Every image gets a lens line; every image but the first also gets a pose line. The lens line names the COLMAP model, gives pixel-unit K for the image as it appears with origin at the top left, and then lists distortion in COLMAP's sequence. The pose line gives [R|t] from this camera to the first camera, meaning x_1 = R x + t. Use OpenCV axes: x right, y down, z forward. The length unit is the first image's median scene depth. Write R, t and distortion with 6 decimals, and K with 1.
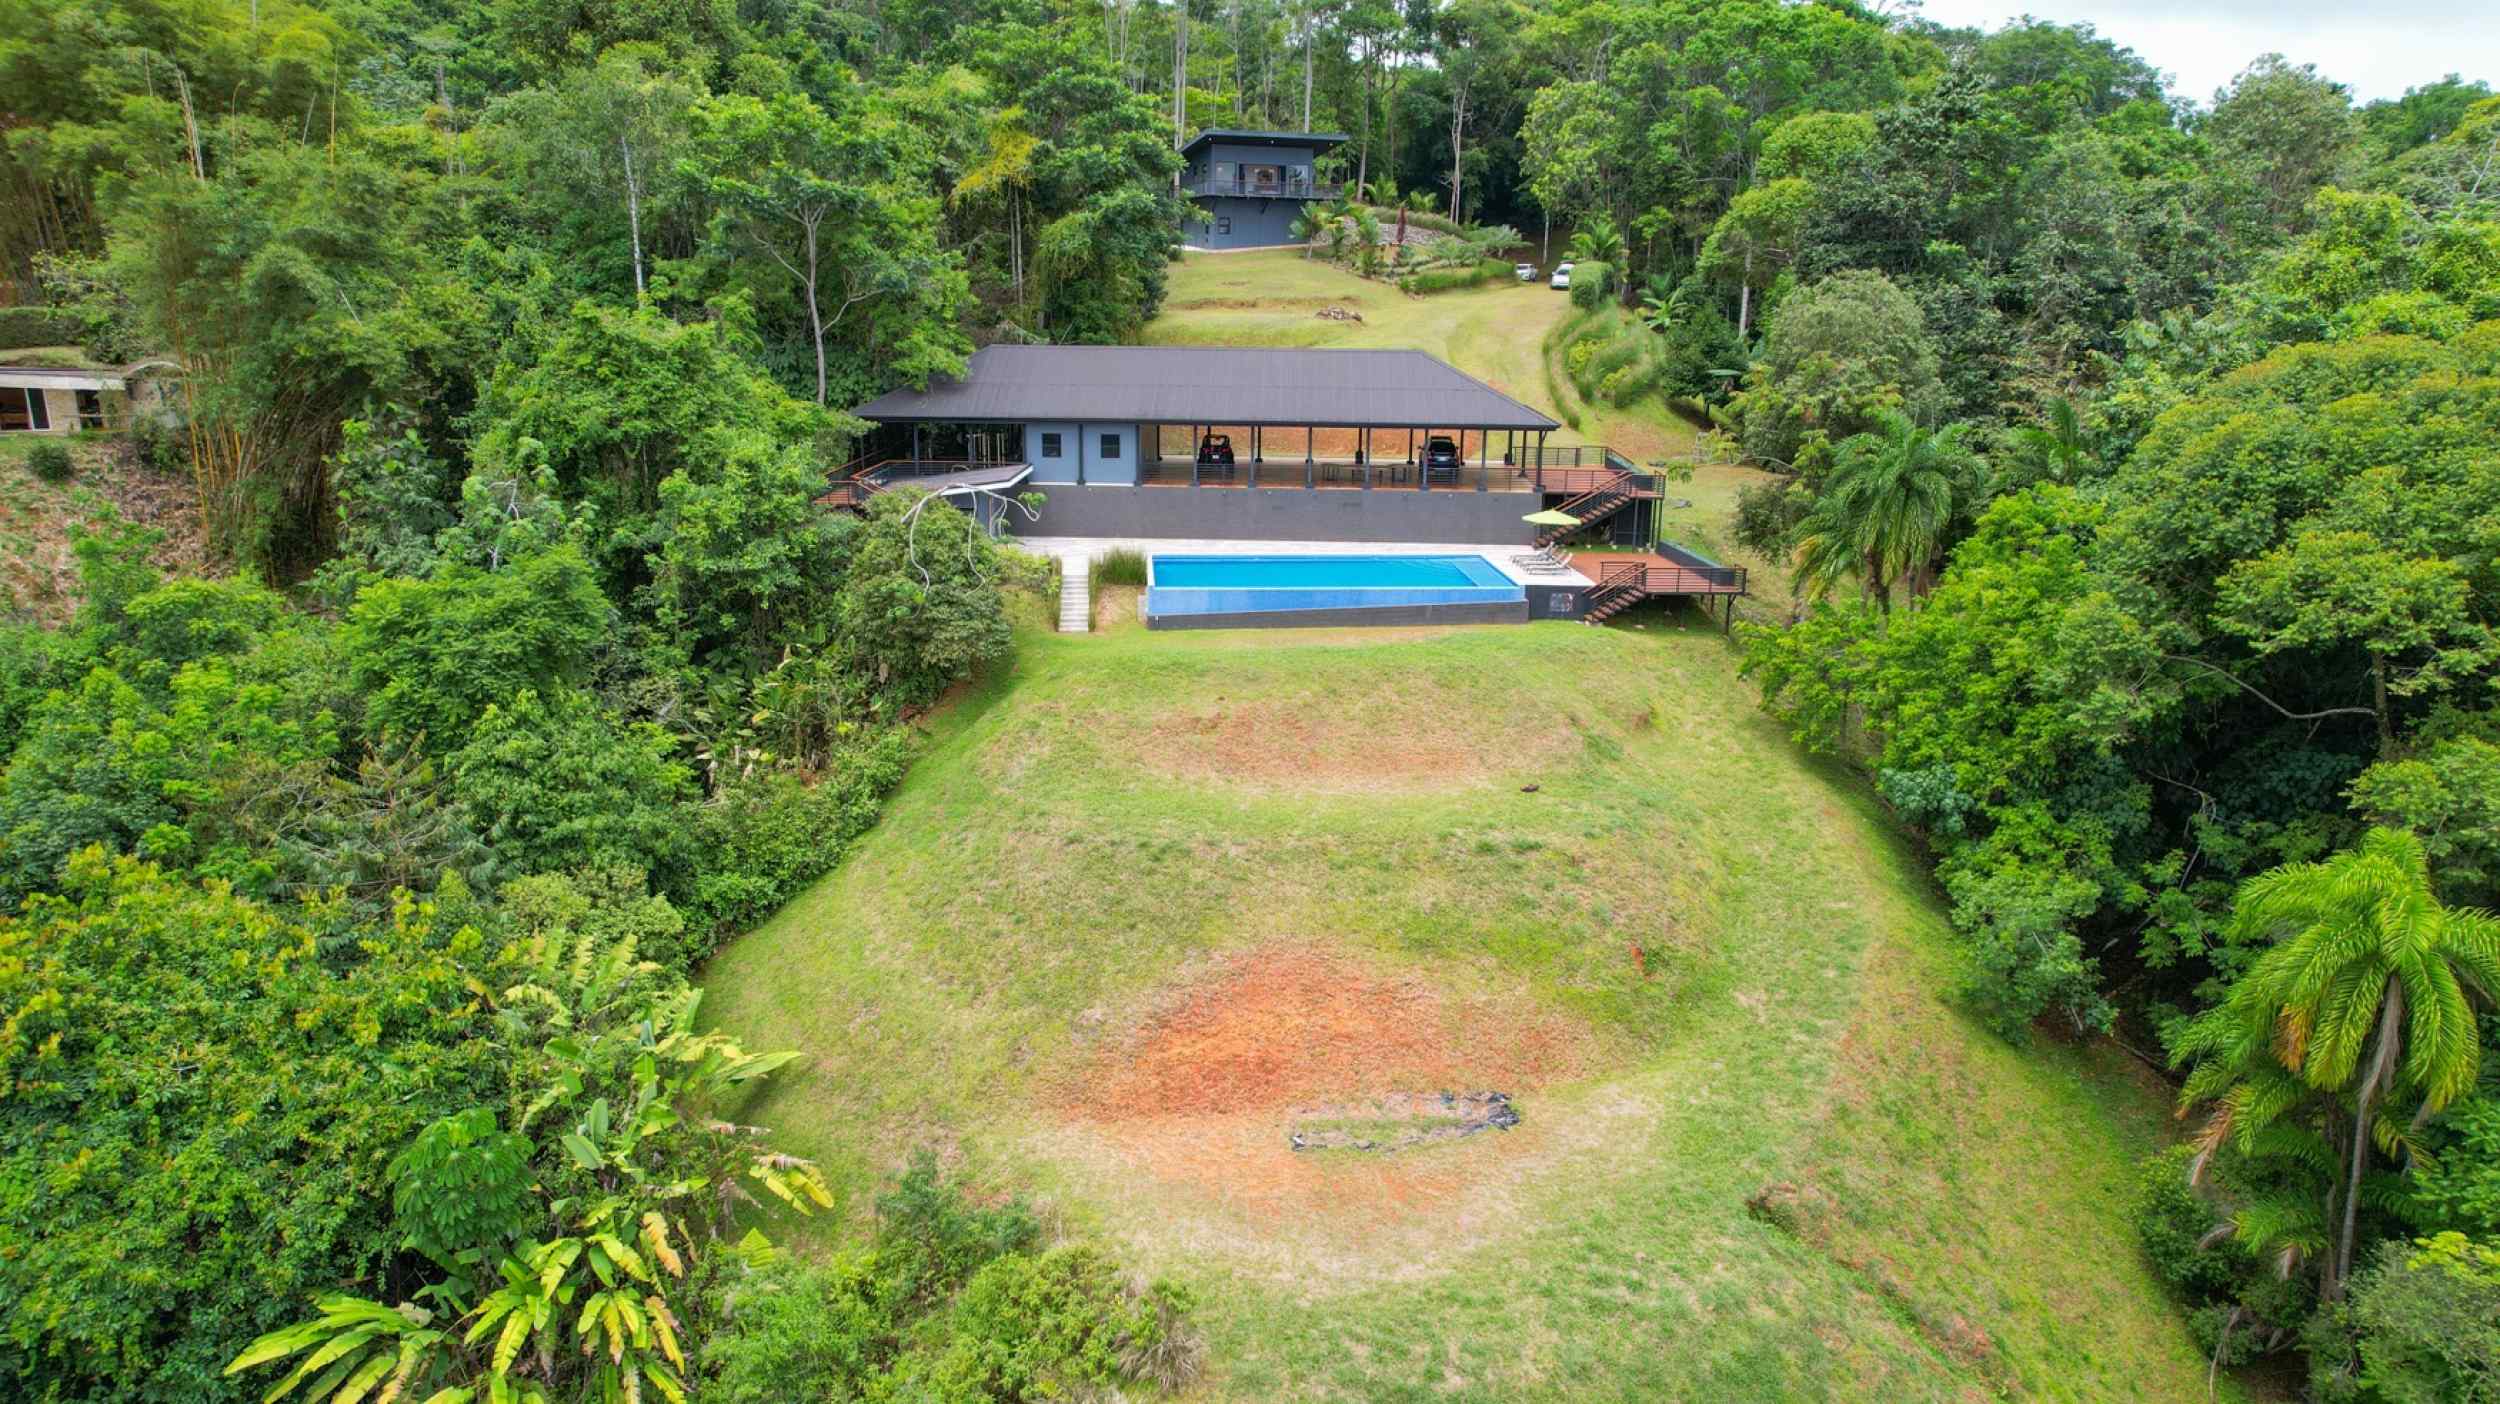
lens RADIAL K [[1594.5, 0, 1244.9], [0, 1594.5, 706.4], [0, 0, 1]] dist [-0.063999, 0.048435]
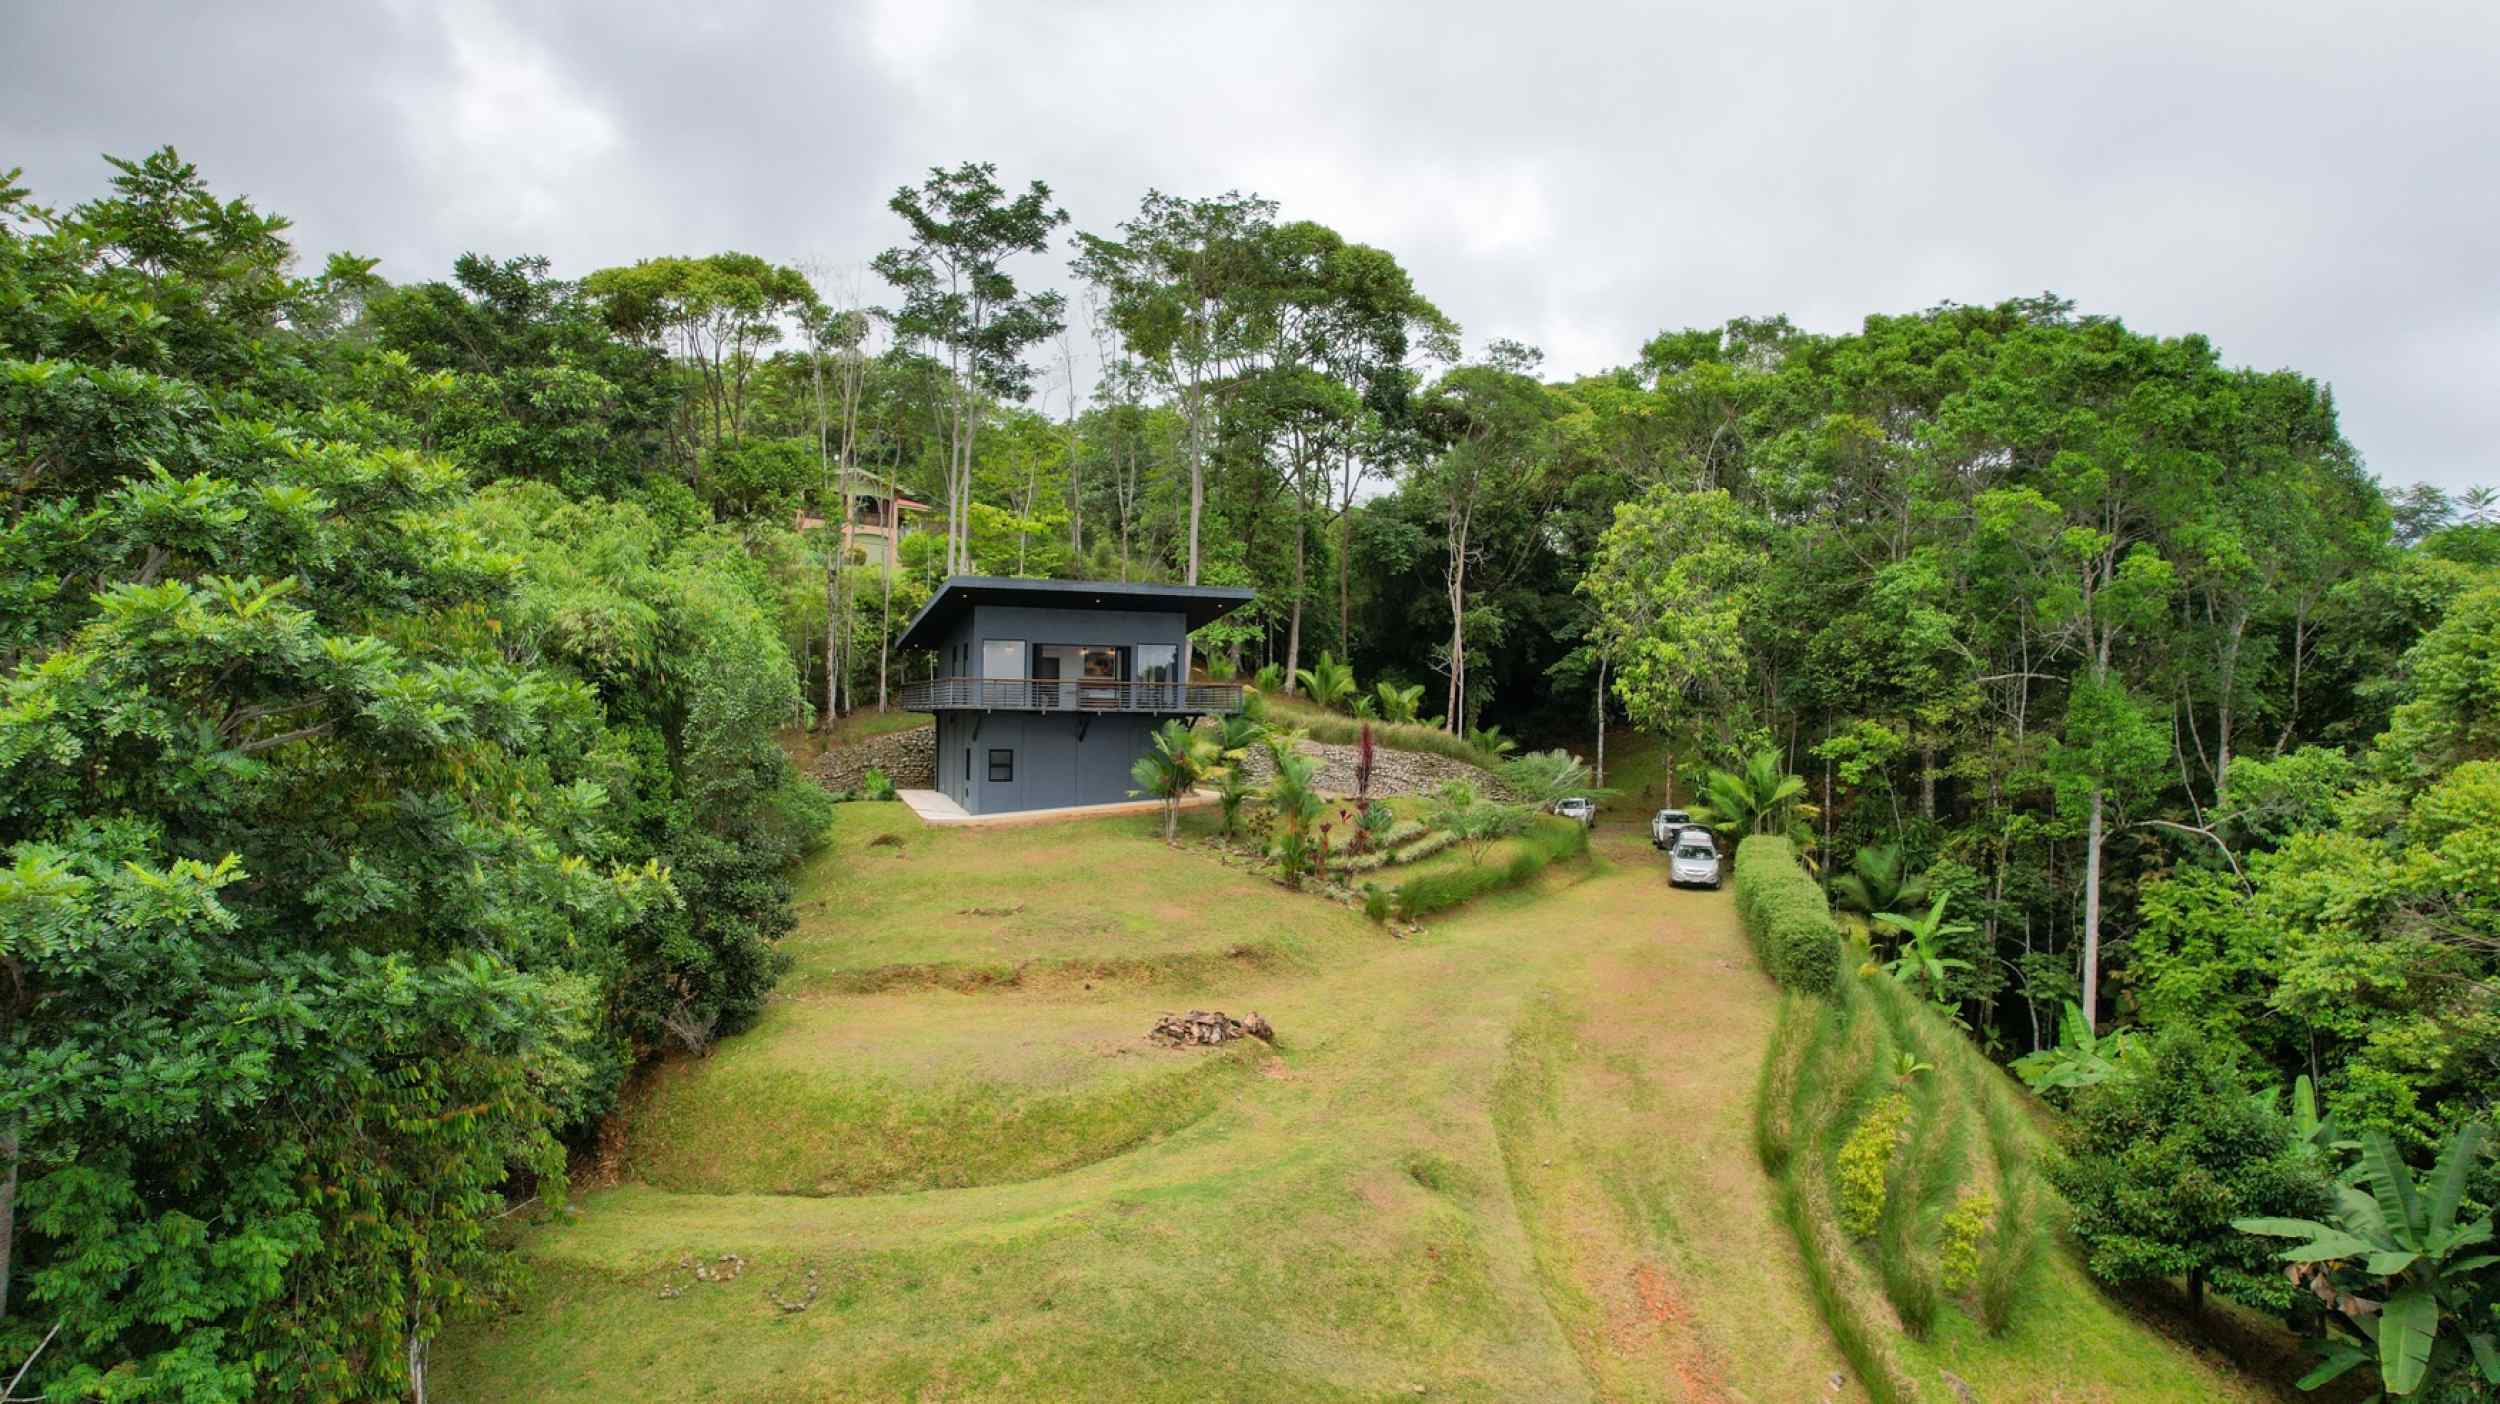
lens RADIAL K [[1594.5, 0, 1248.3], [0, 1594.5, 706.9], [0, 0, 1]] dist [-0.063999, 0.048435]
pose [[0.999683, 0.001418, 0.025148, 0.048425], [0.005319, 0.964014, -0.265798, -0.182784], [-0.024619, 0.265847, 0.963701, 0.501887]]
